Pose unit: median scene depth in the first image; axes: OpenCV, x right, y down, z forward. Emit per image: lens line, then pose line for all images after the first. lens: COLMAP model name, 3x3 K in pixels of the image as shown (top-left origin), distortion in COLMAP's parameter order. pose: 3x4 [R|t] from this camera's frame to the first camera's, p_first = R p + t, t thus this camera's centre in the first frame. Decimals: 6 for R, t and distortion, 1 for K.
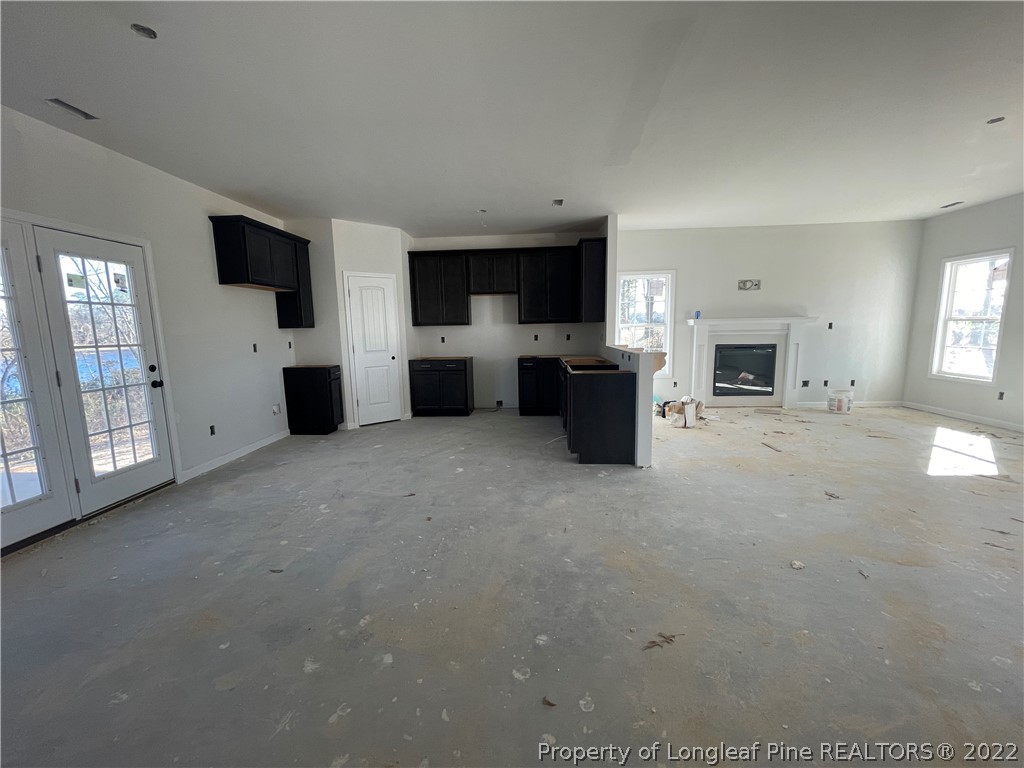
lens RADIAL K [[411.8, 0, 508.9], [0, 411.8, 383.7], [0, 0, 1]] dist [-0.001031, -0.000027]
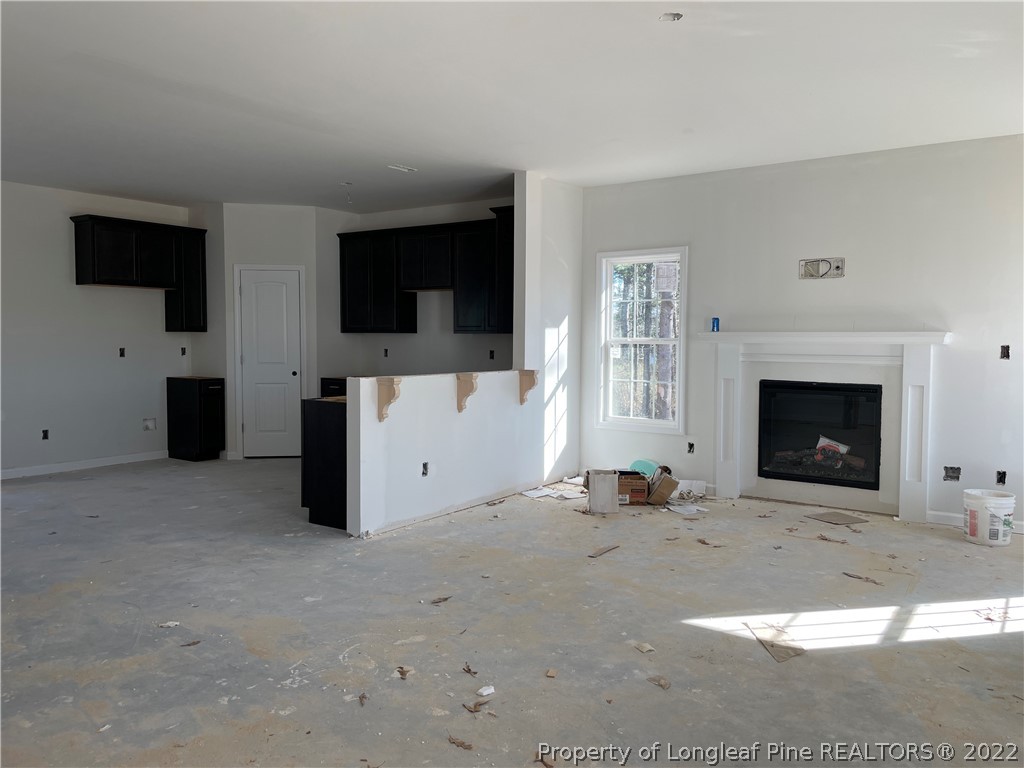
lens RADIAL K [[769.0, 0, 513.3], [0, 769.0, 381.9], [0, 0, 1]] dist [0.042898, -0.003673]
pose [[0.858690, 0.055117, -0.509523, 0.858982], [-0.091858, 0.994652, -0.047213, -0.018209], [0.504196, 0.087345, 0.859161, -0.024092]]
